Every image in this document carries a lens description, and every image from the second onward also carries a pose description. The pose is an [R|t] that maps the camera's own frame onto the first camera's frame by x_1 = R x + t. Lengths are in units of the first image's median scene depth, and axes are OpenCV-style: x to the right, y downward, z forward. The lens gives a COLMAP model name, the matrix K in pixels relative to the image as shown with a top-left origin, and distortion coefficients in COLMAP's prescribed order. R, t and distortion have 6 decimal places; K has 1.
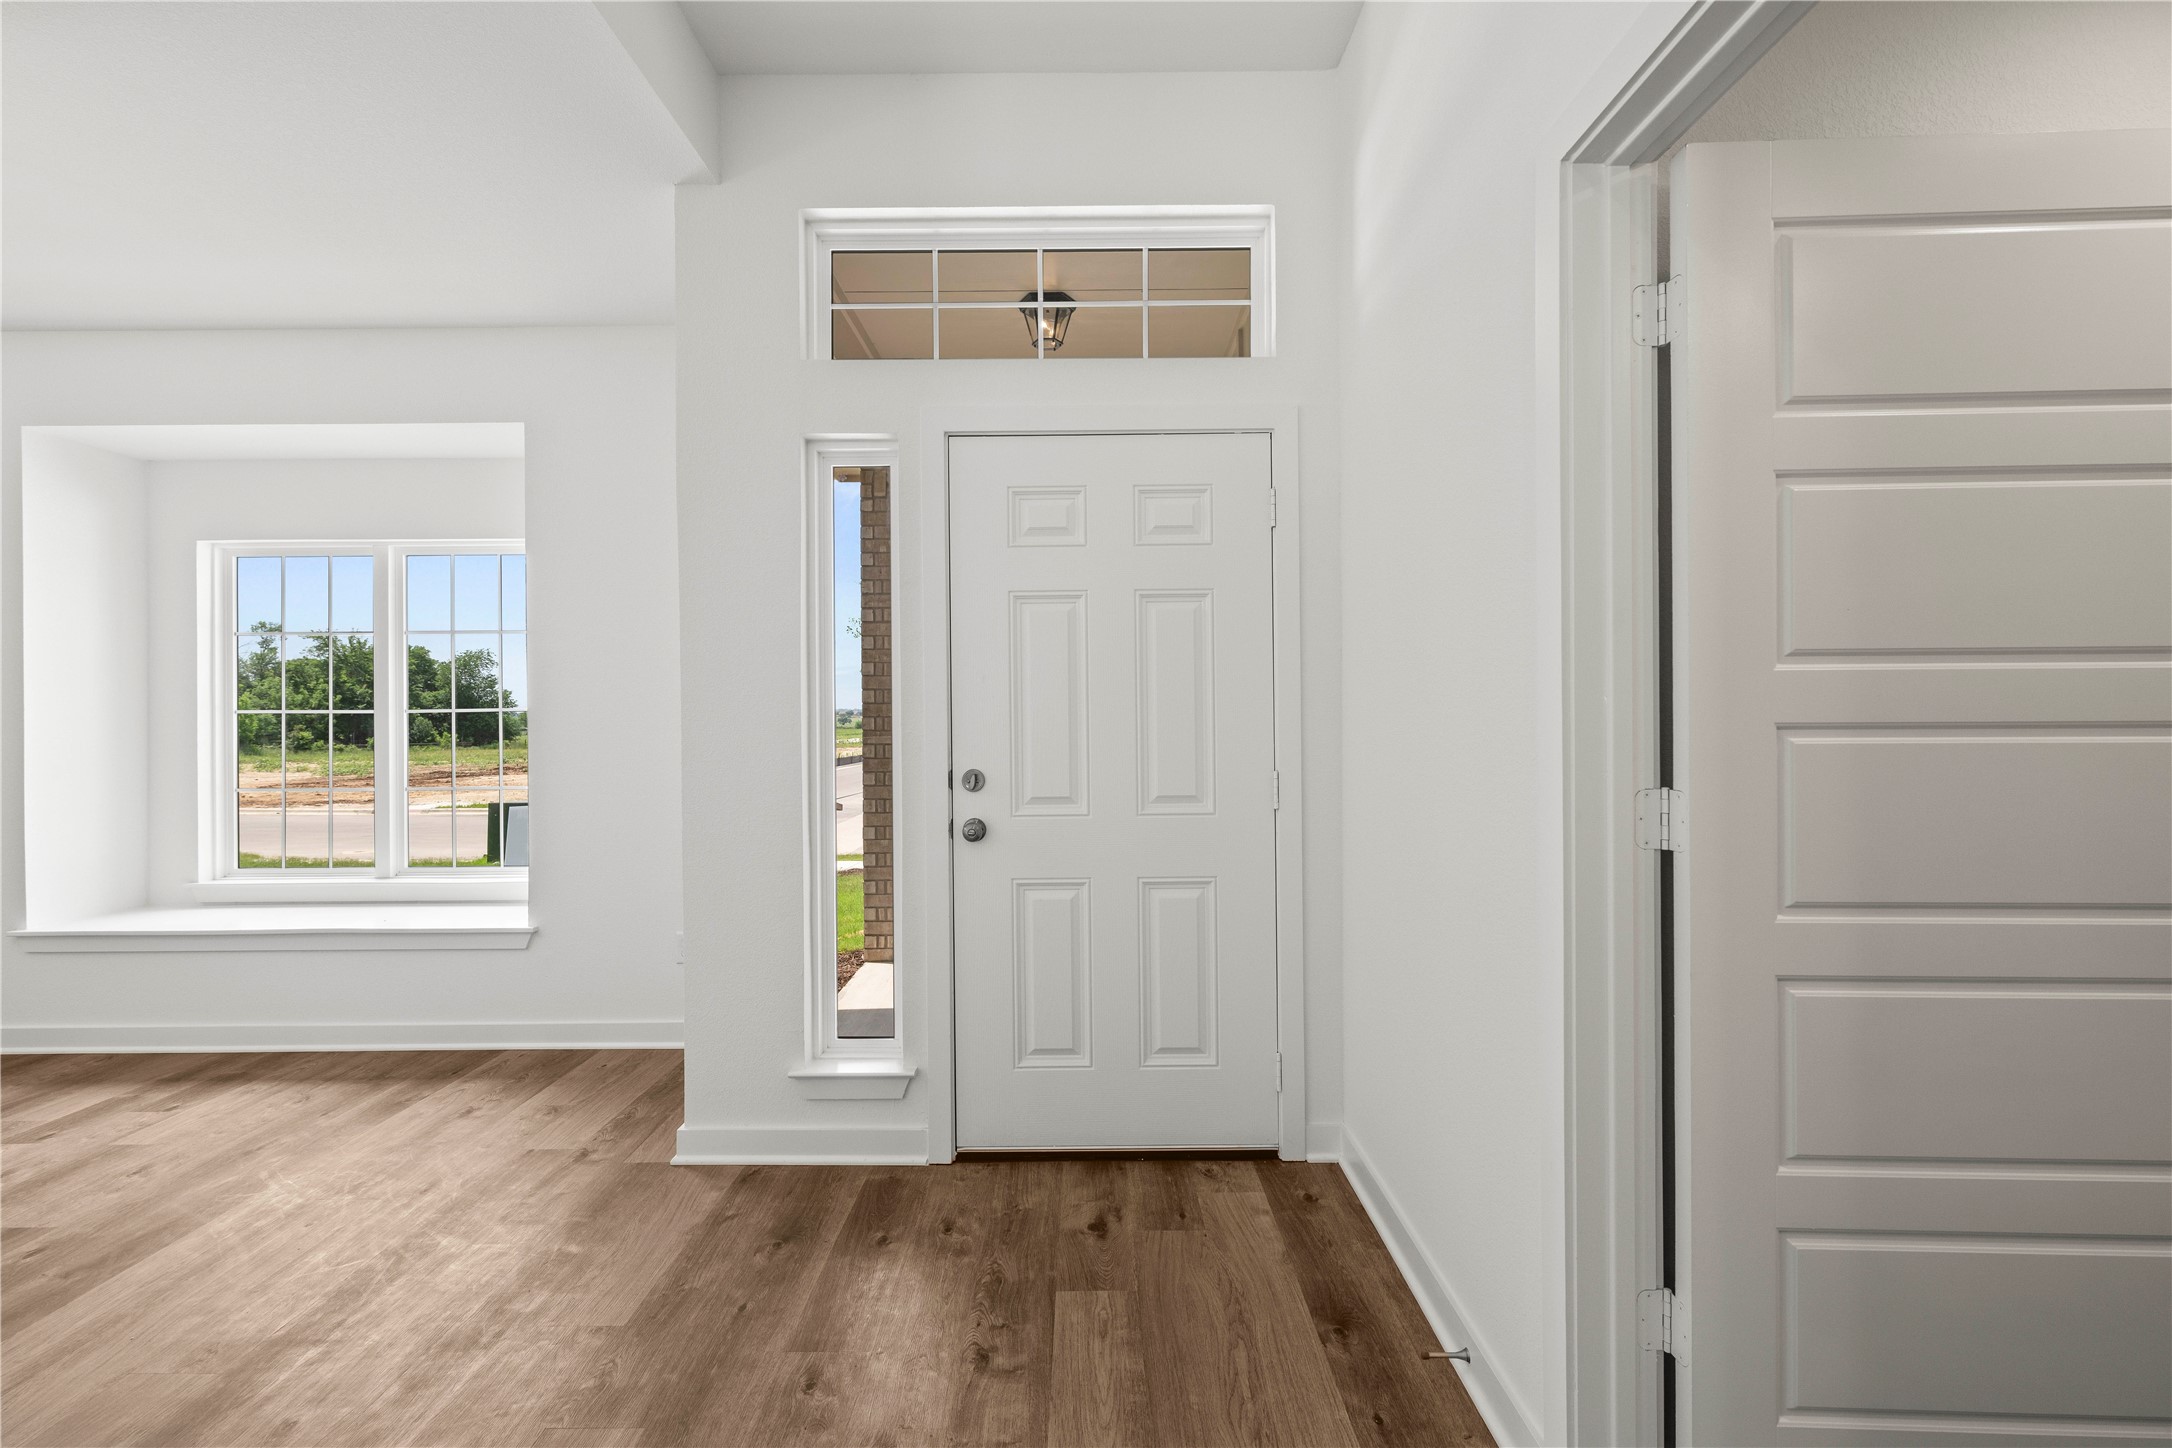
lens RADIAL K [[917.3, 0, 1084.3], [0, 917.3, 717.4], [0, 0, 1]] dist [-0.000345, 0.000087]
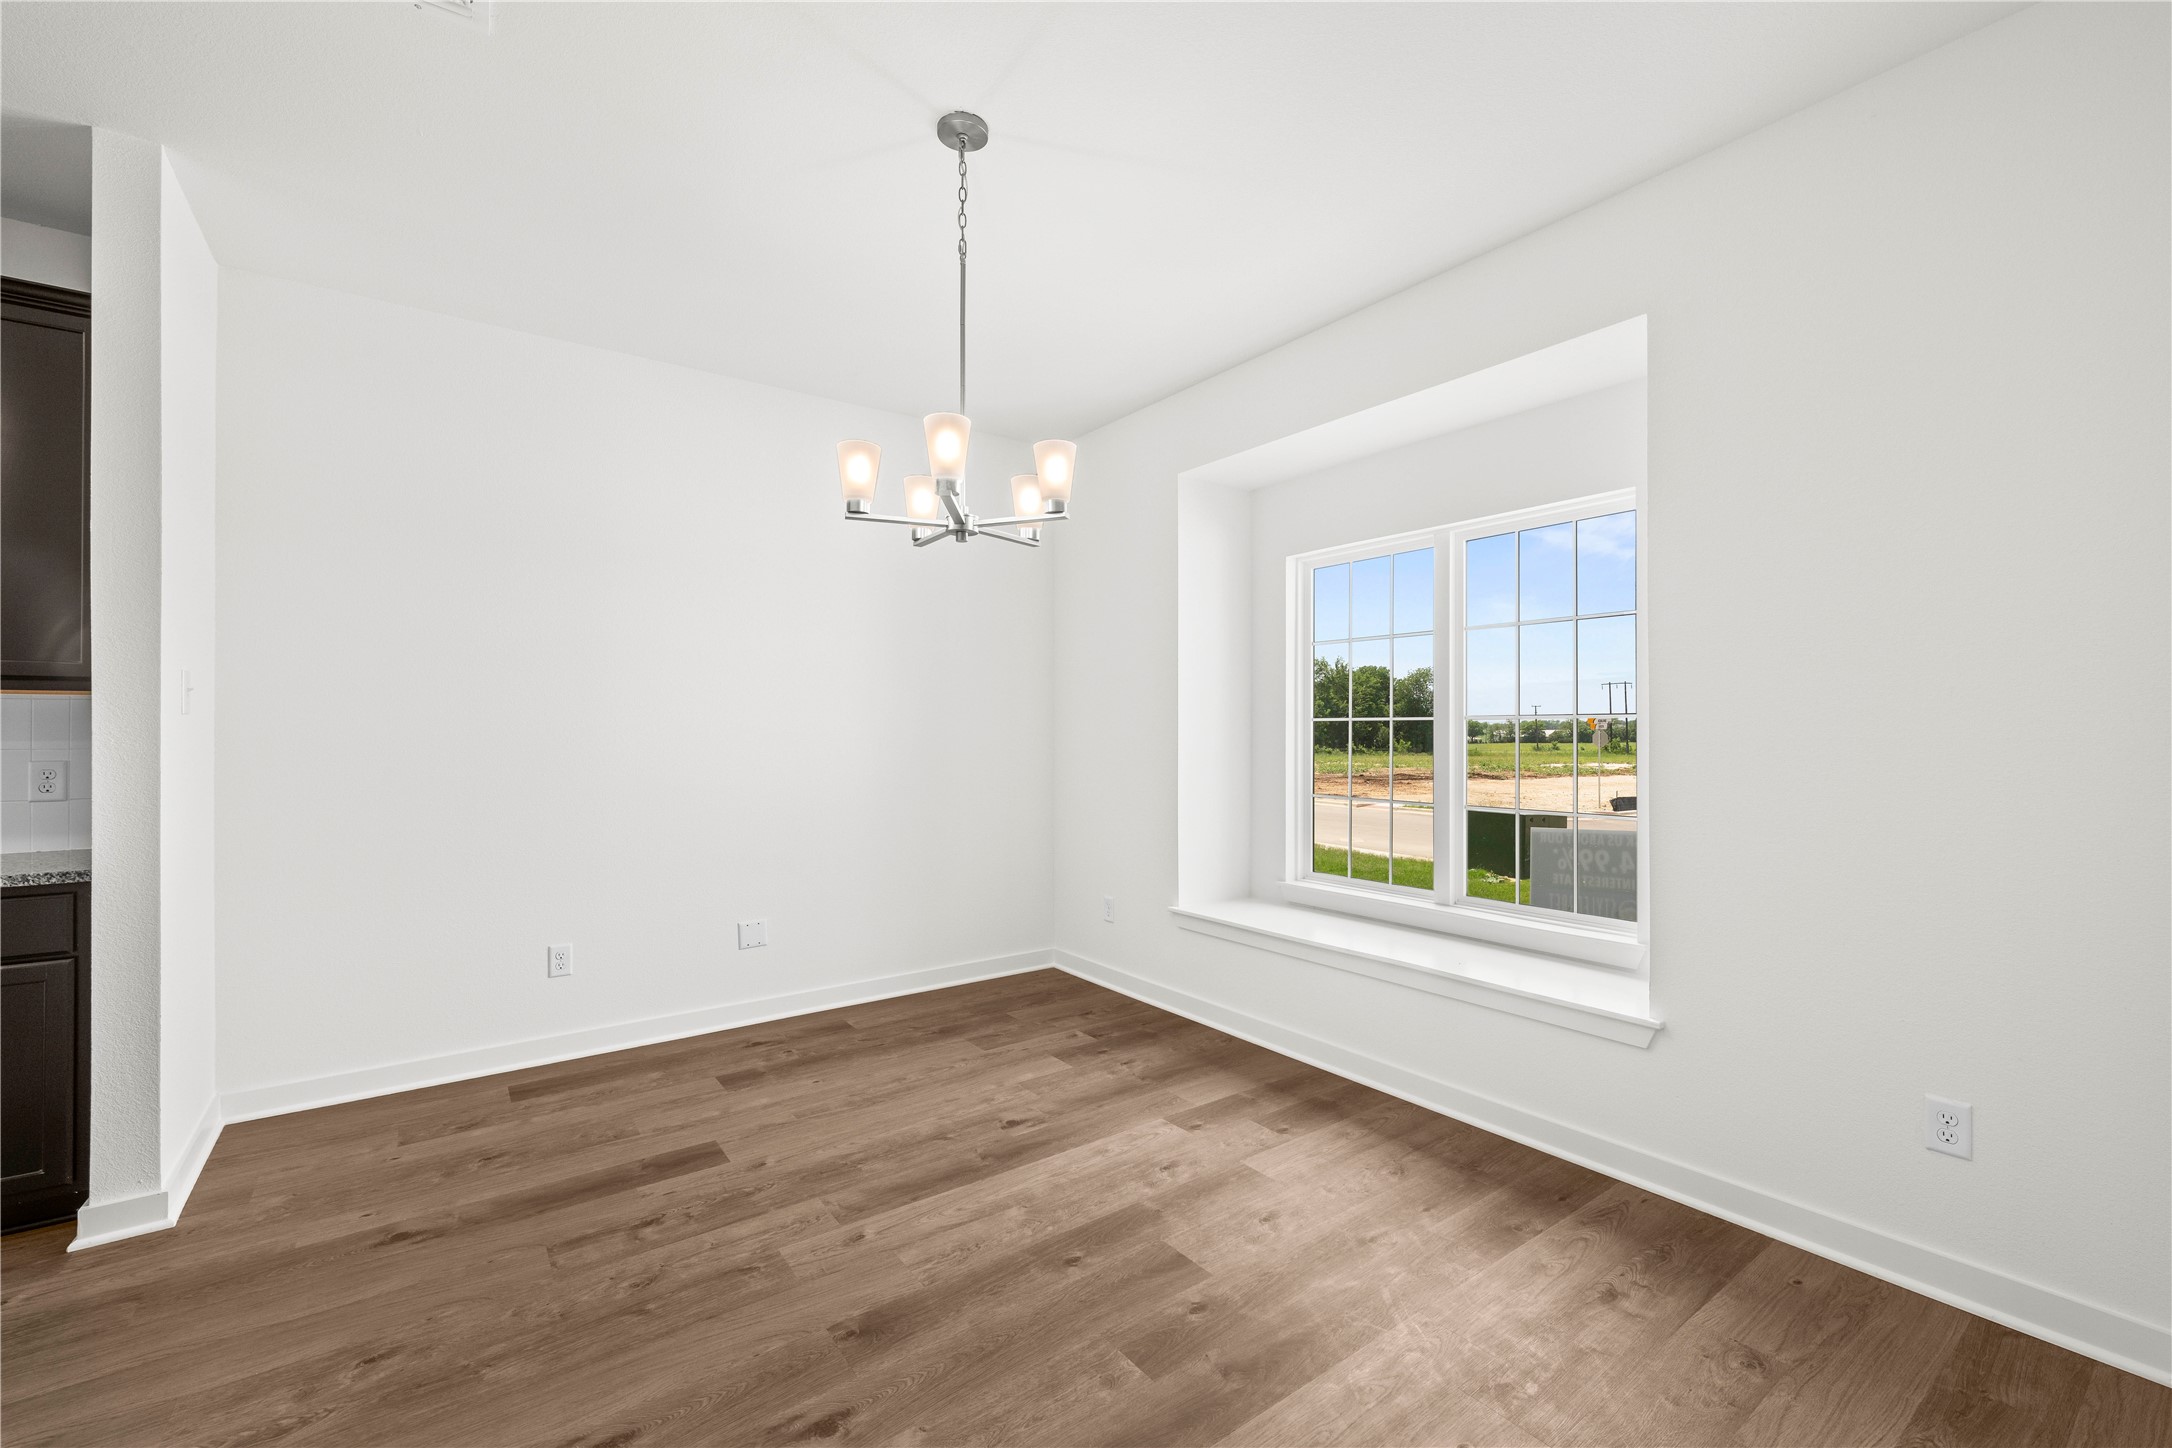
lens RADIAL K [[904.0, 0, 1093.6], [0, 904.0, 724.7], [0, 0, 1]] dist [0.001449, 0.000025]
pose [[0.594004, 0.002855, -0.804457, -0.326178], [-0.005592, 0.999984, -0.000580, 0.002502], [0.804443, 0.004843, 0.594011, 0.255537]]
